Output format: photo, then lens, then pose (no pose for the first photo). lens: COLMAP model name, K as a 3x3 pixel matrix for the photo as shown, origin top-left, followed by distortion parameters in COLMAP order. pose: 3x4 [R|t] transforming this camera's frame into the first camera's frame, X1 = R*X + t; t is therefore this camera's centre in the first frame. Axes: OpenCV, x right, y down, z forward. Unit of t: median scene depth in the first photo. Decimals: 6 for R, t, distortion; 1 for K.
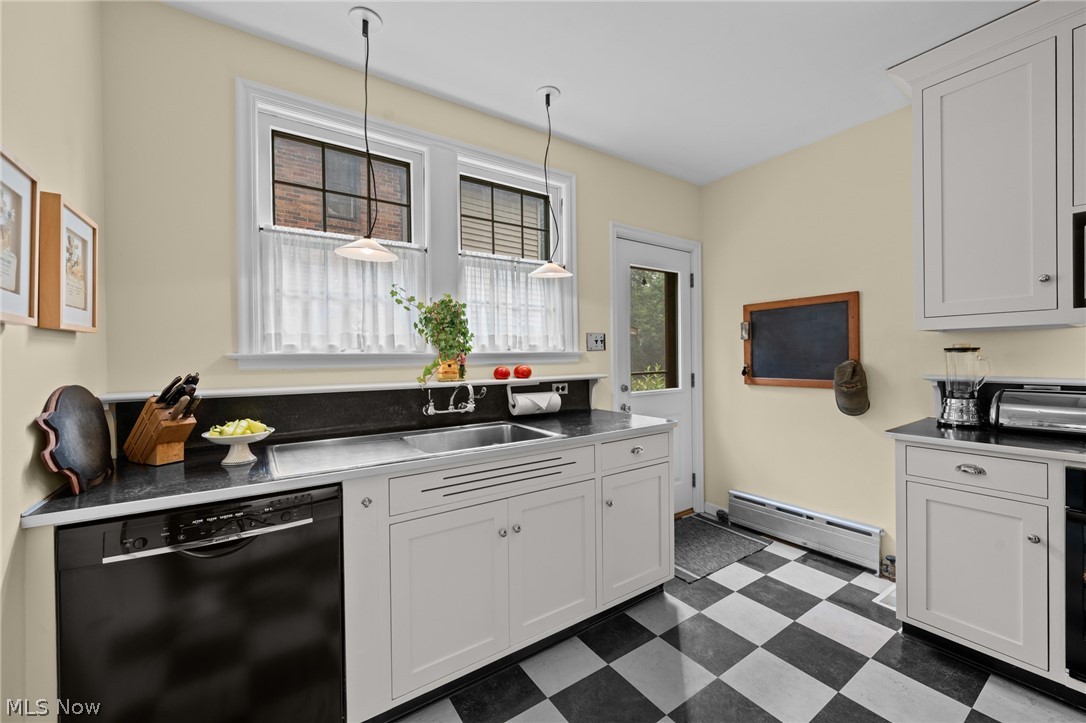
lens RADIAL K [[425.3, 0, 547.0], [0, 425.3, 358.8], [0, 0, 1]] dist [-0.002764, -0.000283]
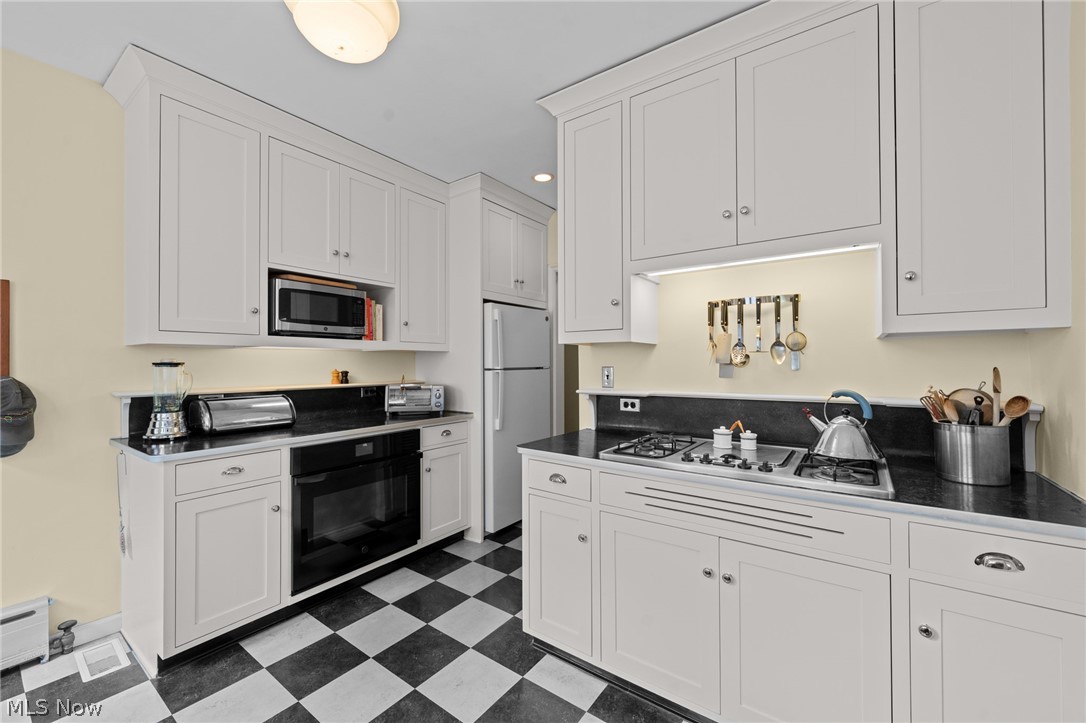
lens RADIAL K [[425.3, 0, 548.0], [0, 425.3, 359.8], [0, 0, 1]] dist [-0.002764, -0.000283]
pose [[-0.342082, 0.024595, 0.939348, -0.304877], [0.013260, 0.999684, -0.021346, 0.001406], [-0.939577, 0.005154, -0.342300, 0.501734]]
